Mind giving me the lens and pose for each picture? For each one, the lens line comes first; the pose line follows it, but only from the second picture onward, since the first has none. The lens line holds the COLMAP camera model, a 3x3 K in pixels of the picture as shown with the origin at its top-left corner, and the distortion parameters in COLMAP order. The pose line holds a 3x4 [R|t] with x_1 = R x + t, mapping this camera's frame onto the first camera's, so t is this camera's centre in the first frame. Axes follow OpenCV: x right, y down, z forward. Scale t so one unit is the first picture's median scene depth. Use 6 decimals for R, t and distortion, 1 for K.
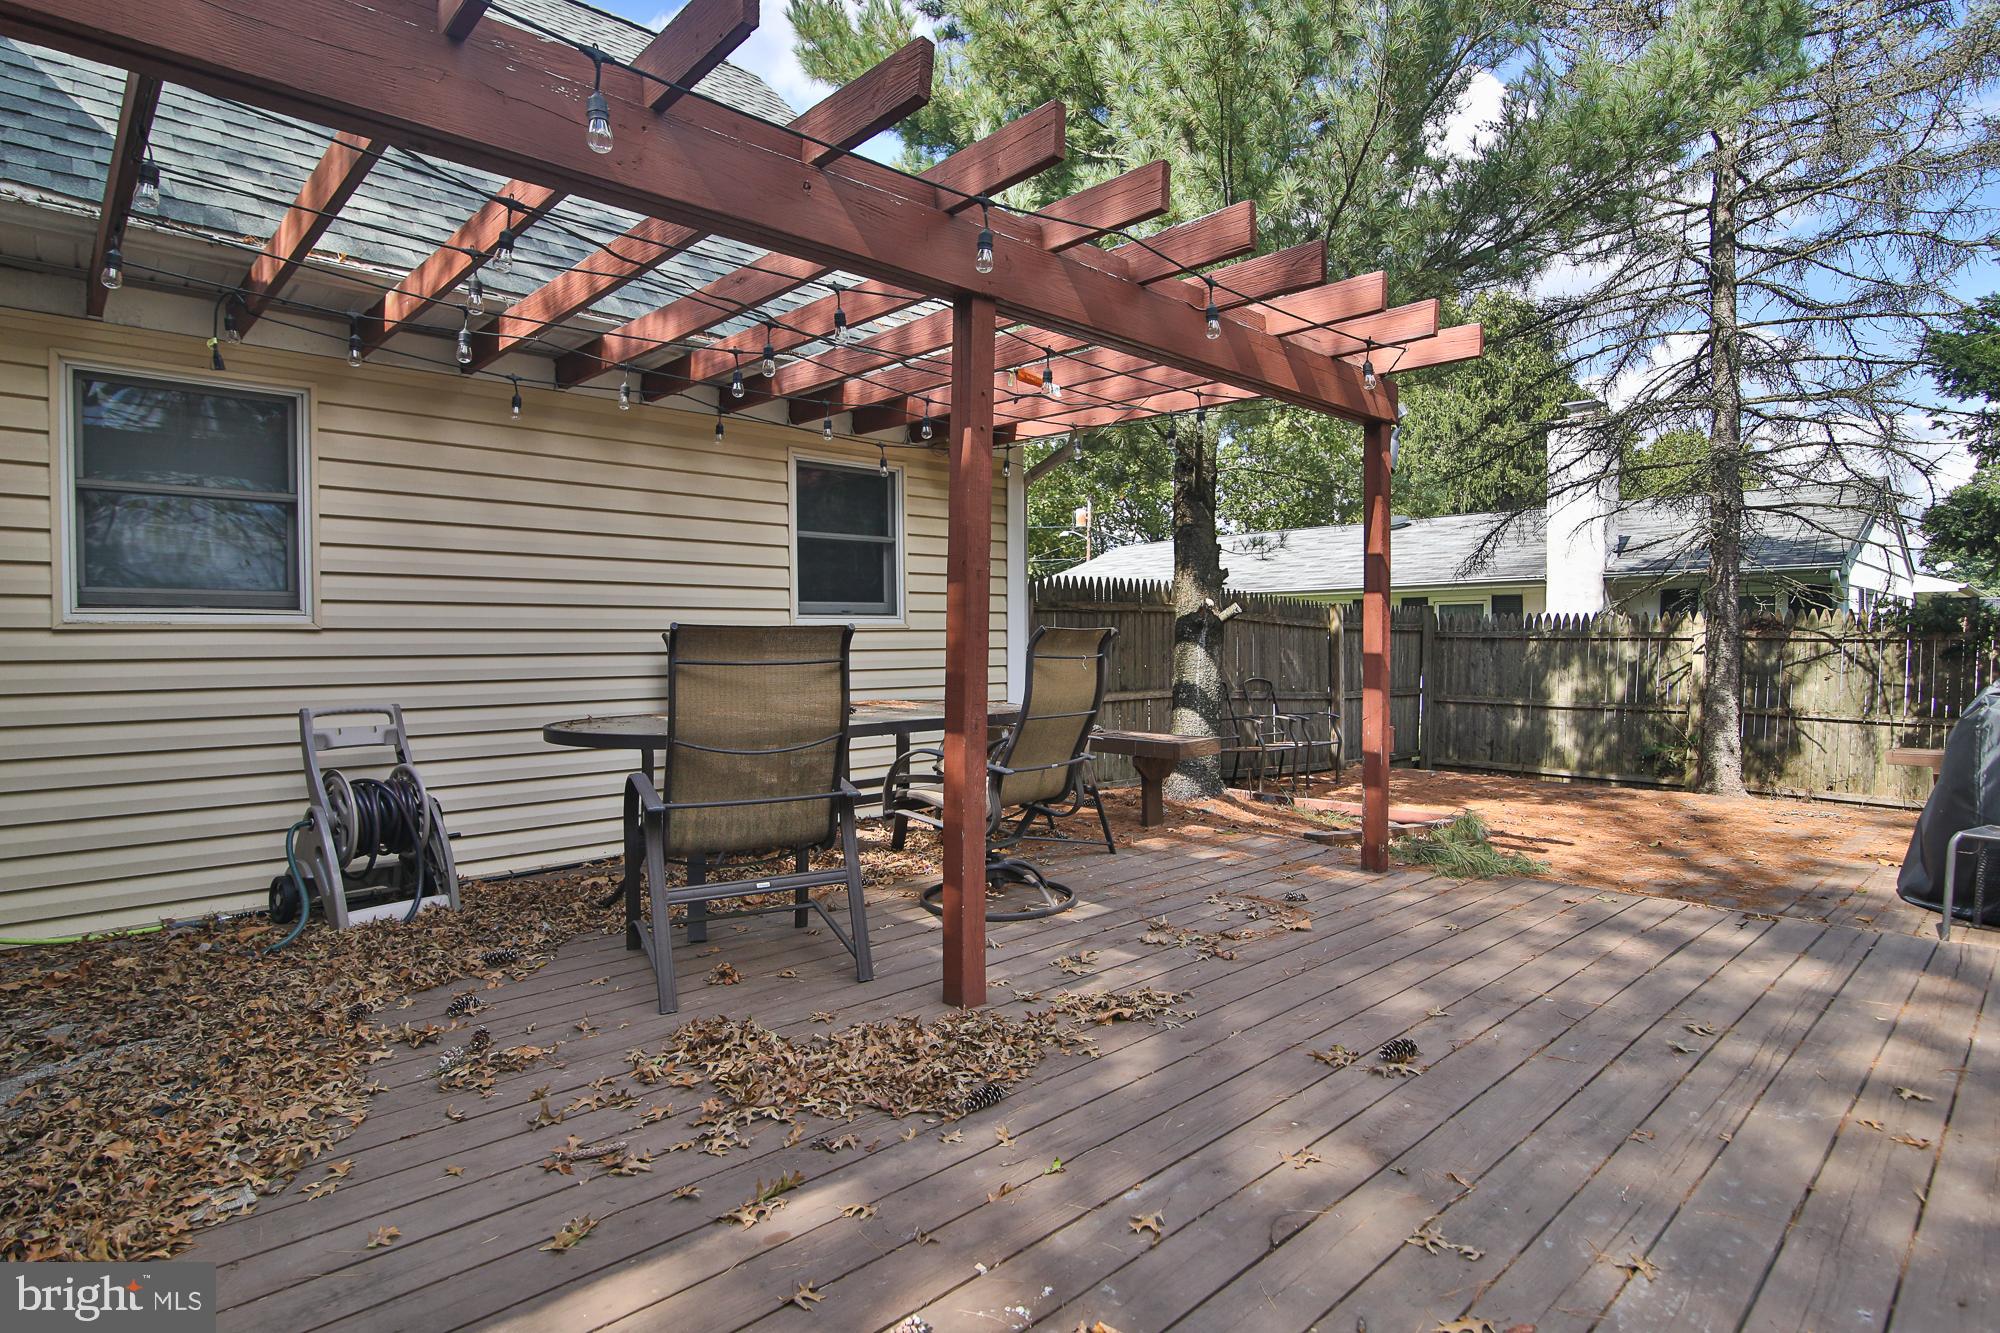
lens RADIAL K [[1028.1, 0, 1000.0], [0, 1028.1, 666.5], [0, 0, 1]] dist [0.000395, 0.000099]
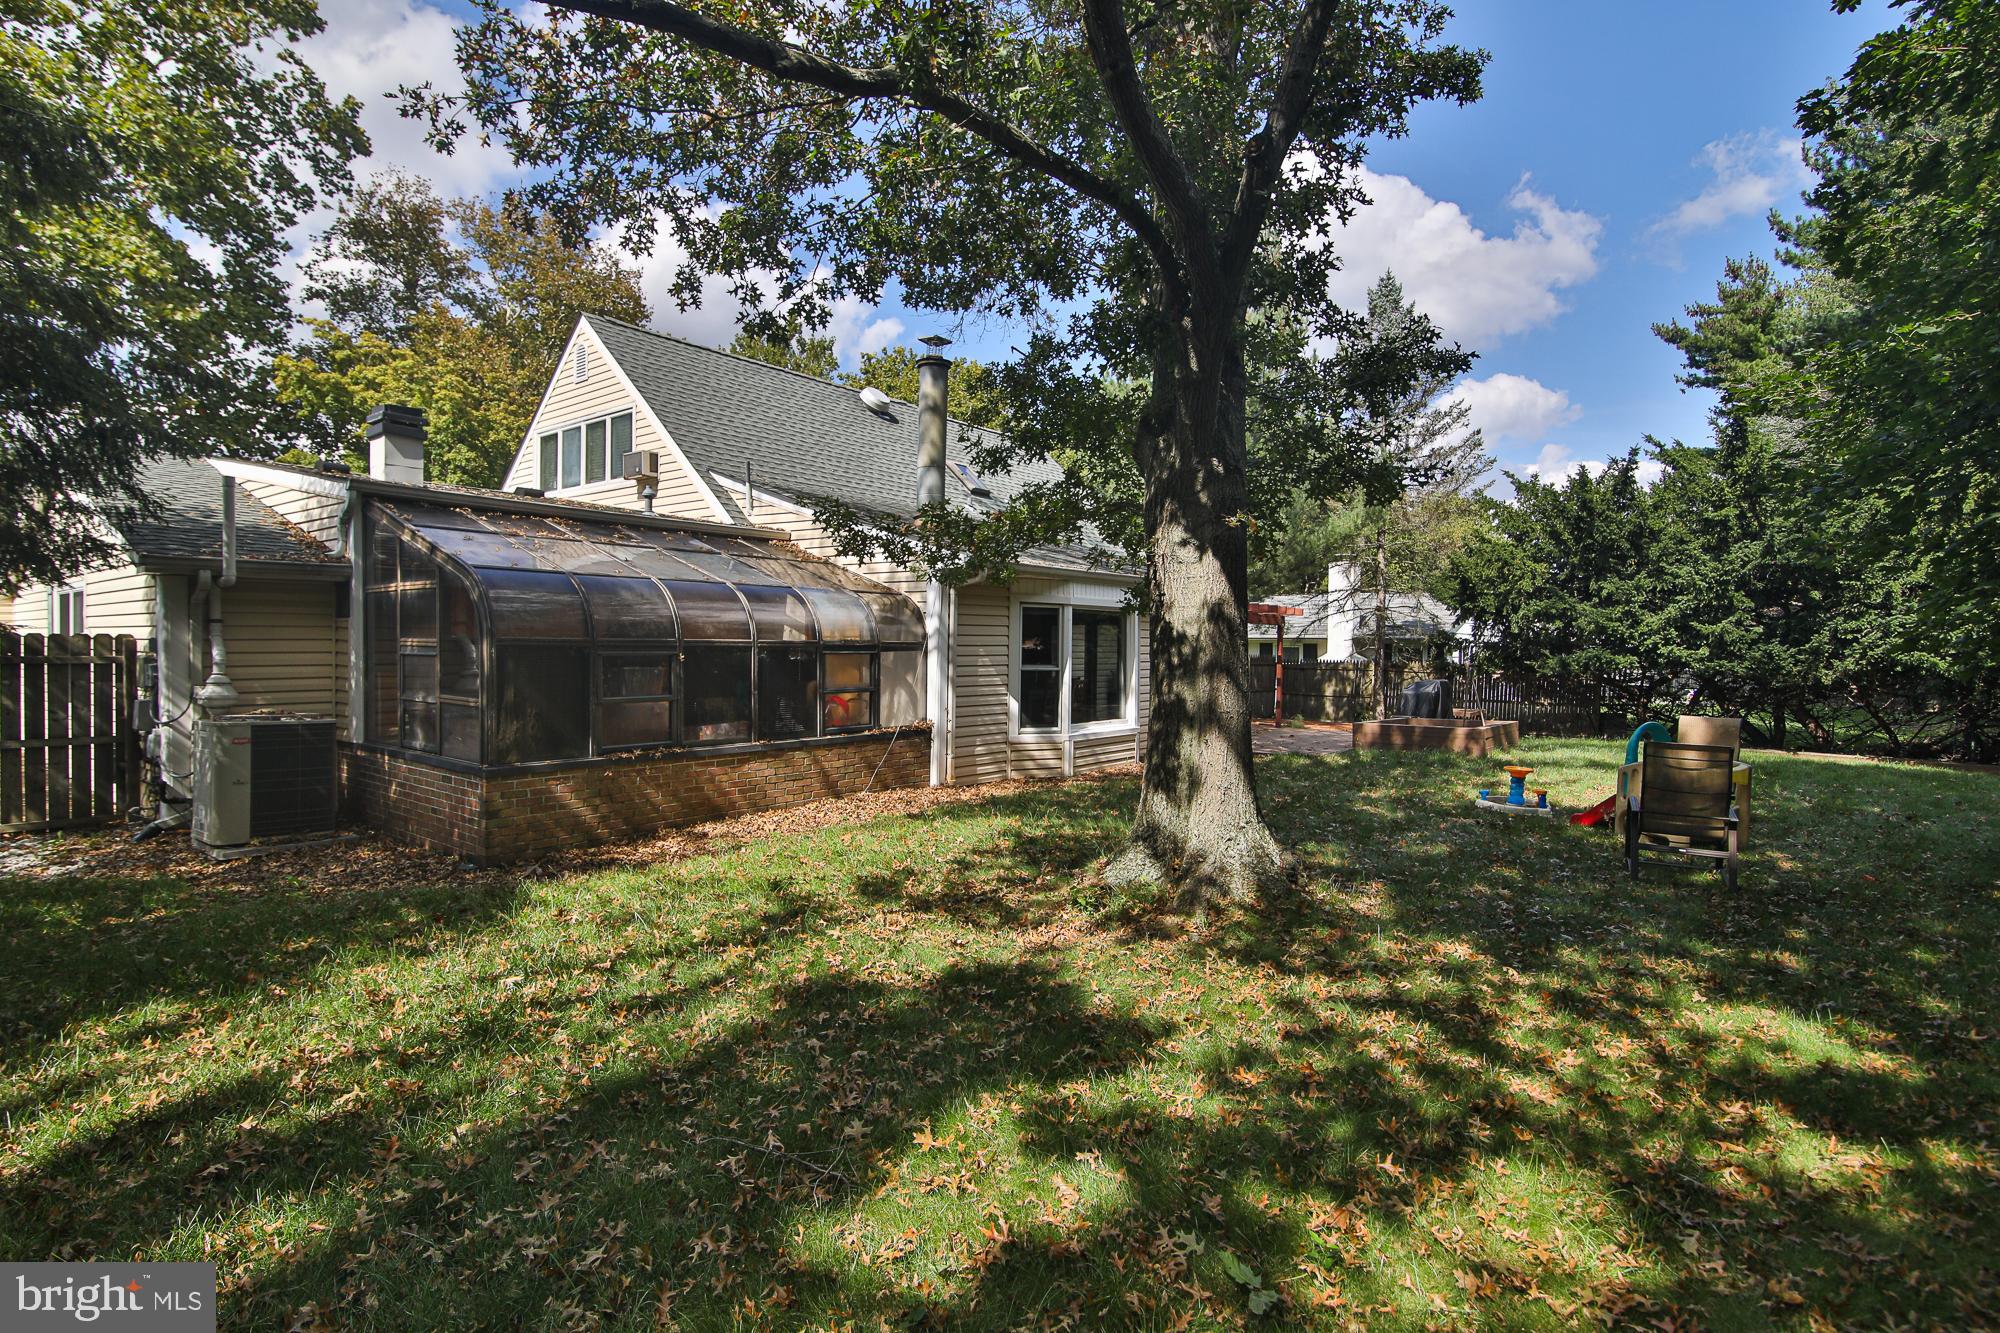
lens RADIAL K [[931.7, 0, 976.4], [0, 931.7, 659.7], [0, 0, 1]] dist [-0.019510, -0.000156]
pose [[0.993390, 0.016903, 0.113538, -0.976821], [-0.015579, 0.999800, -0.012543, -0.017097], [-0.113727, 0.010691, 0.993455, -1.983893]]
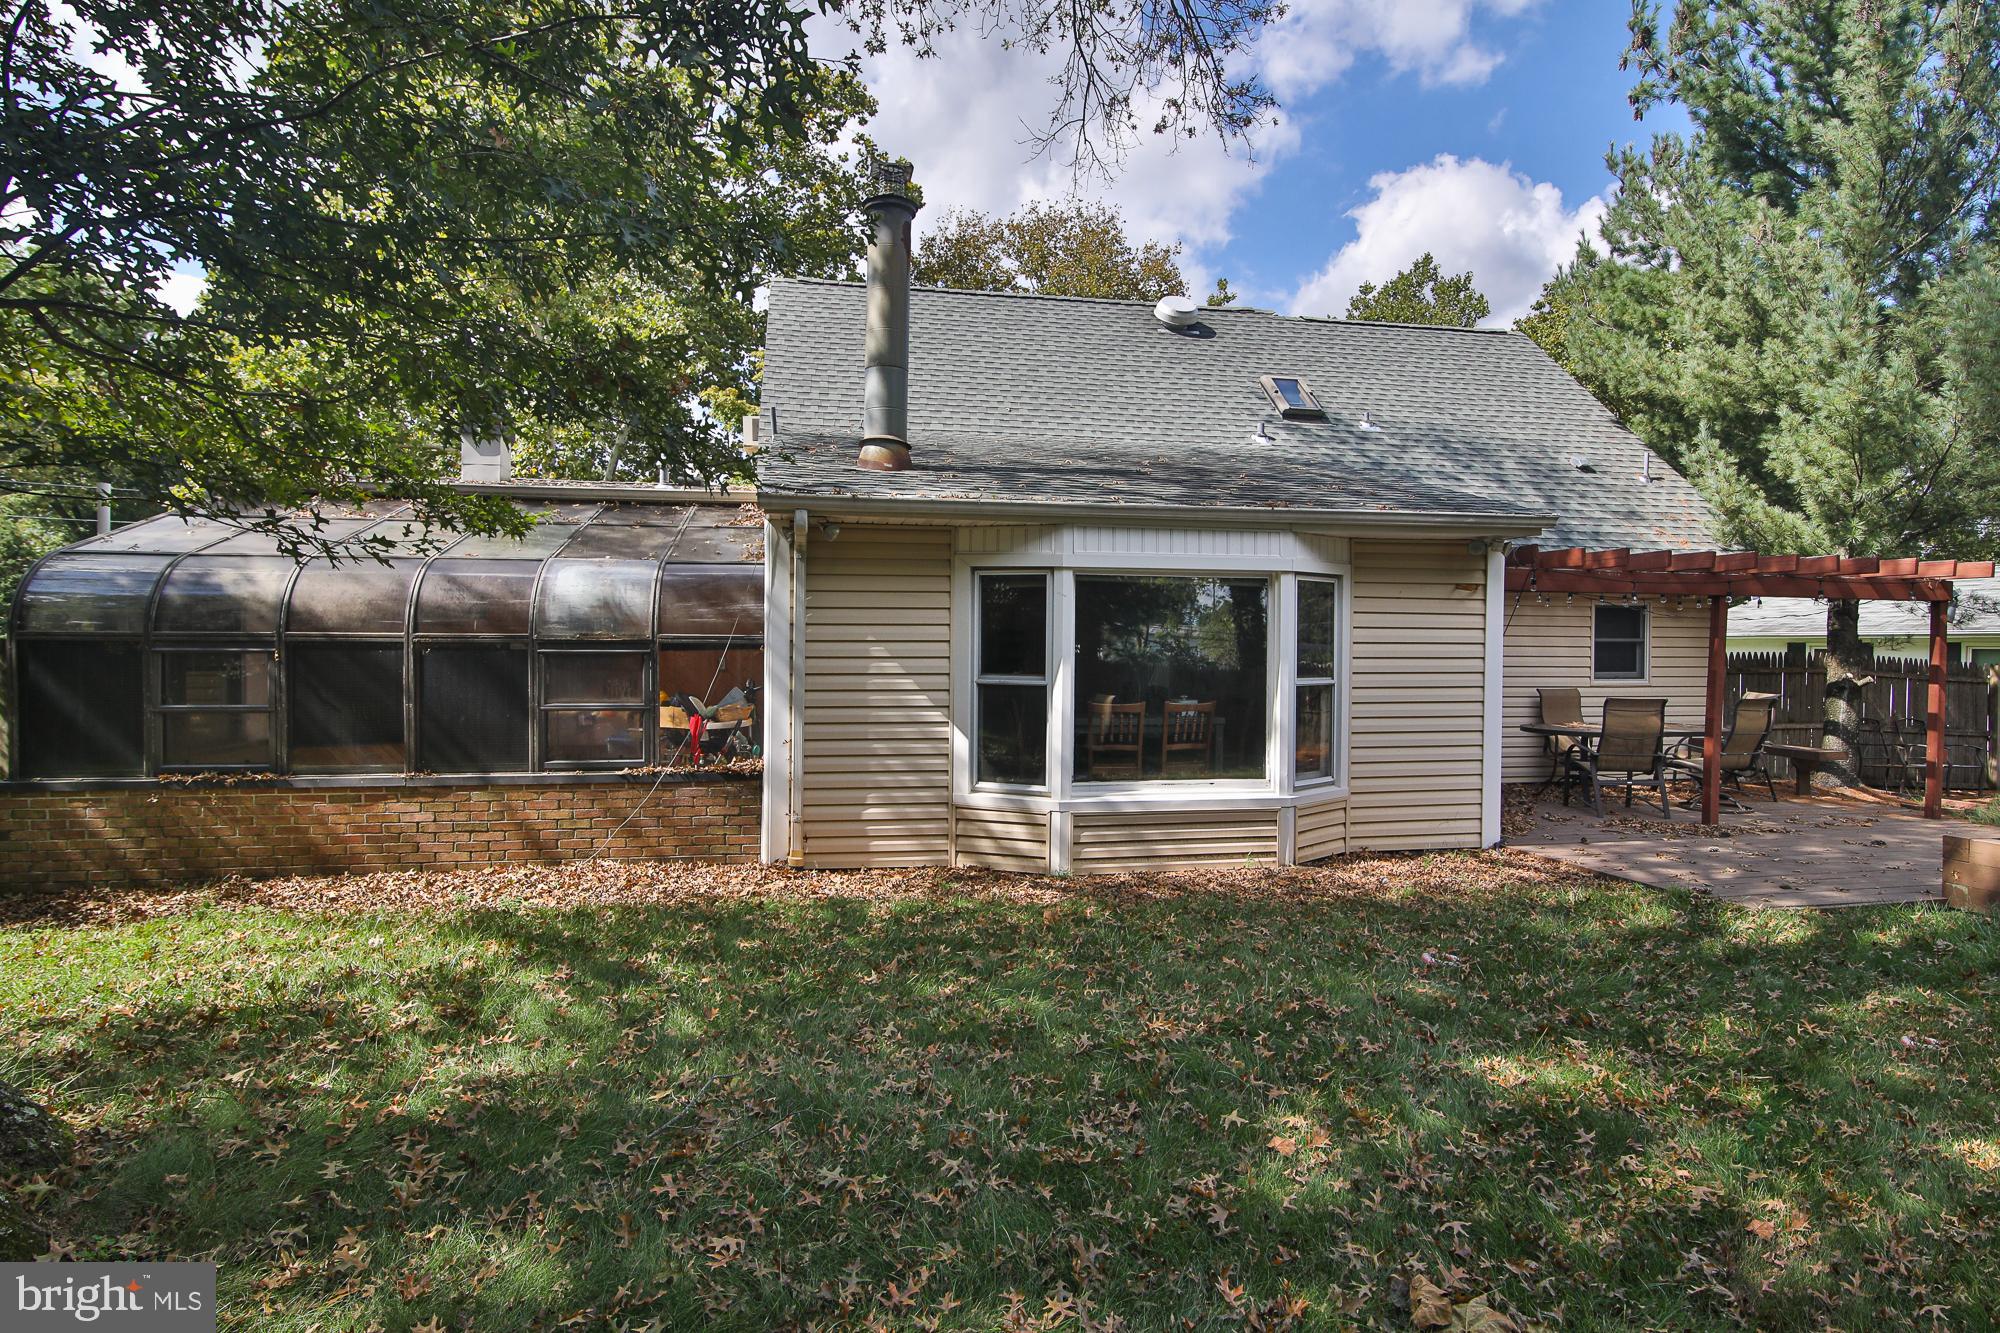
lens RADIAL K [[963.0, 0, 996.7], [0, 963.0, 658.8], [0, 0, 1]] dist [-0.016207, -0.000094]
pose [[0.830981, 0.020754, -0.555913, -0.103998], [-0.027979, 0.999598, -0.004505, -0.042845], [0.555596, 0.019298, 0.831228, -1.144666]]
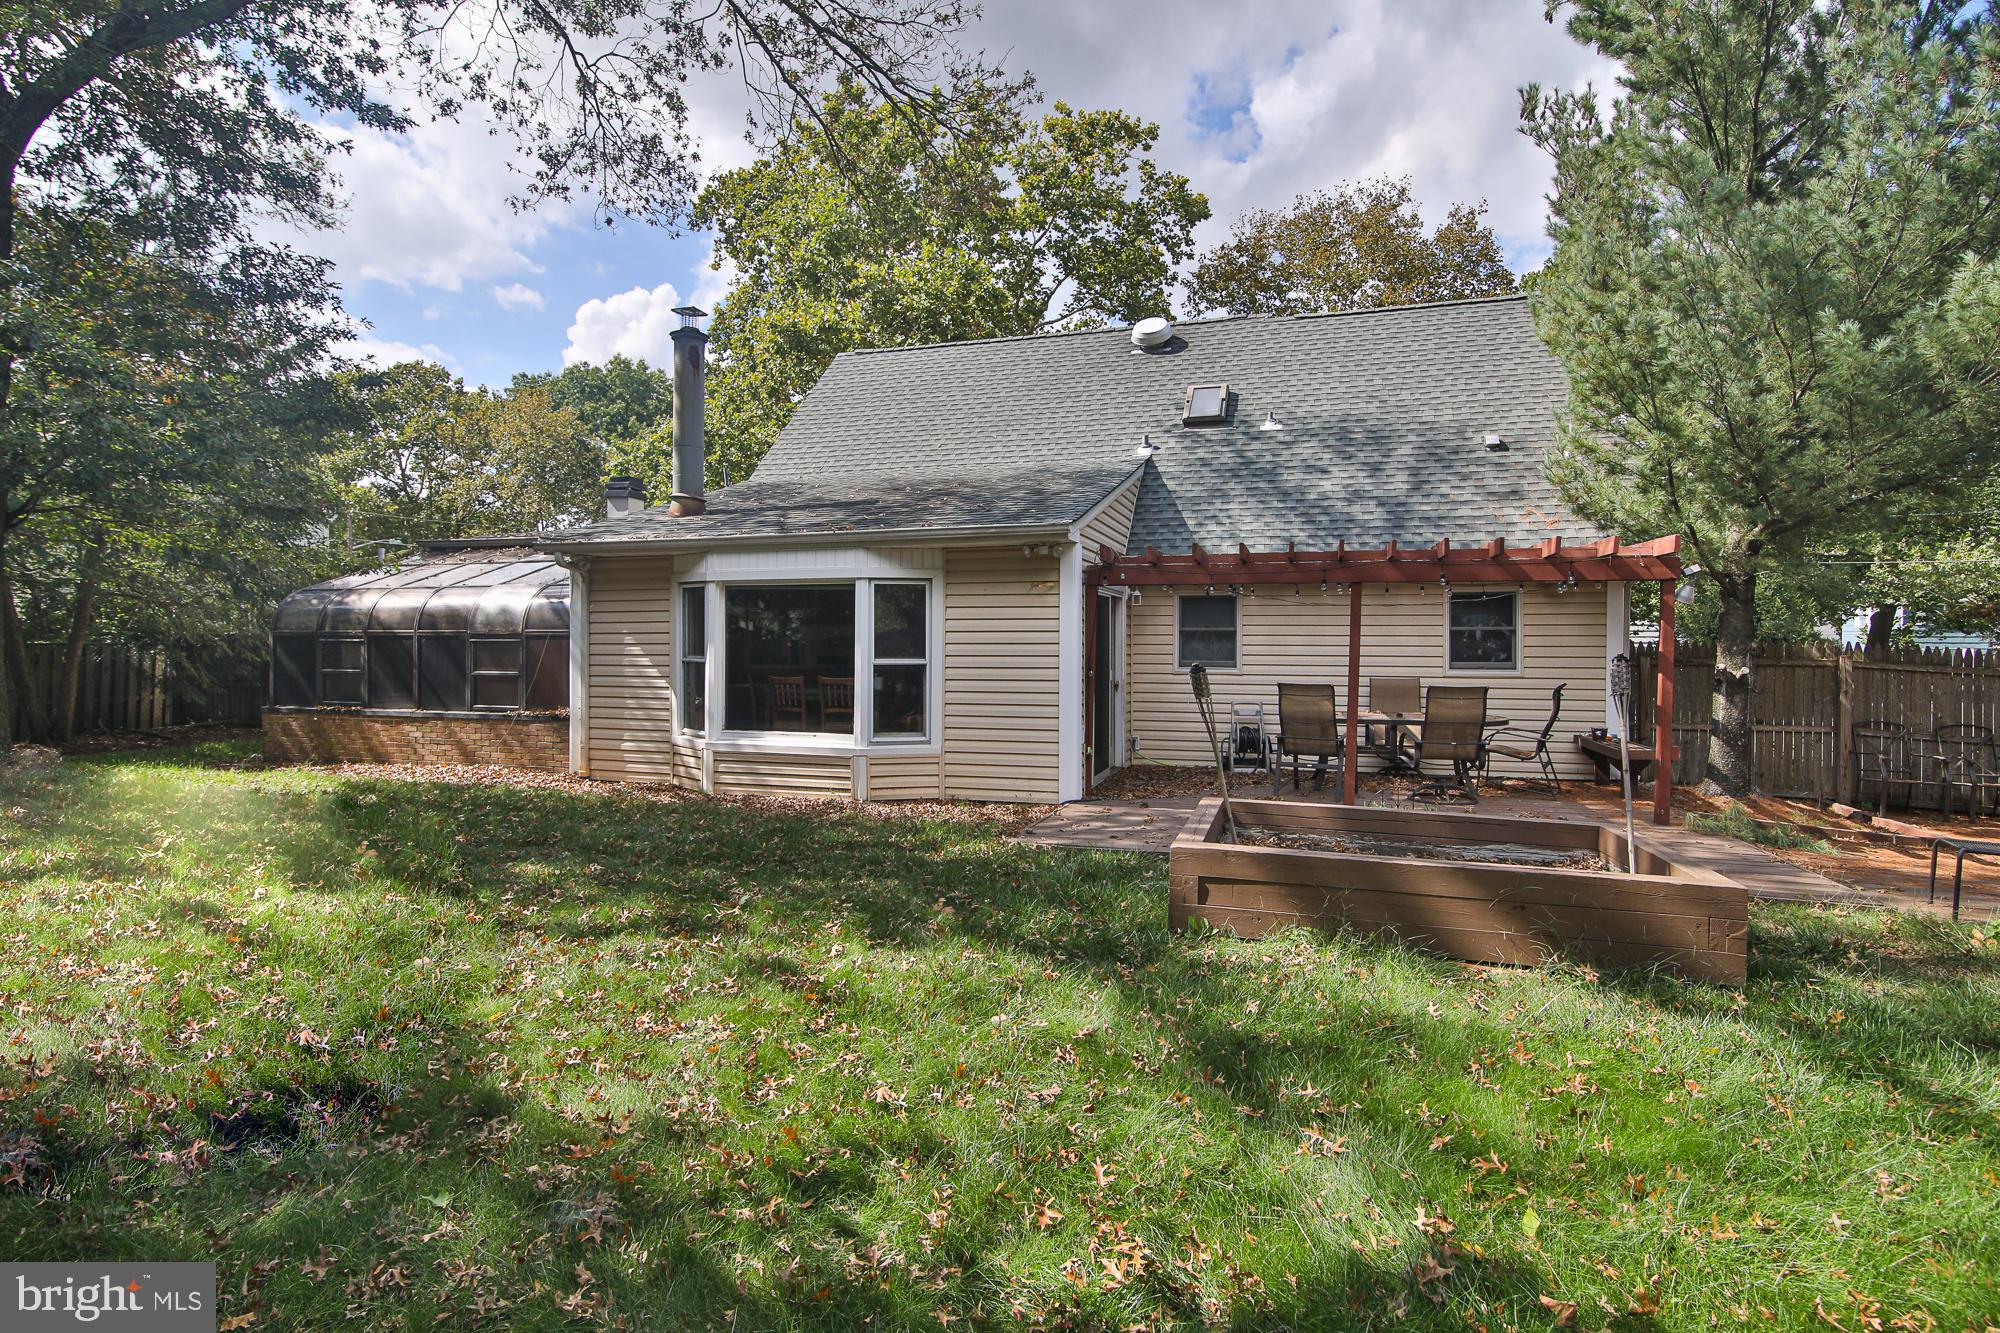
lens RADIAL K [[962.6, 0, 1012.3], [0, 962.6, 664.1], [0, 0, 1]] dist [-0.015771, 0.000144]
pose [[0.501680, 0.027472, -0.864617, 0.886352], [-0.030264, 0.999441, 0.014195, -0.053627], [0.864524, 0.019045, 0.502231, -0.605795]]
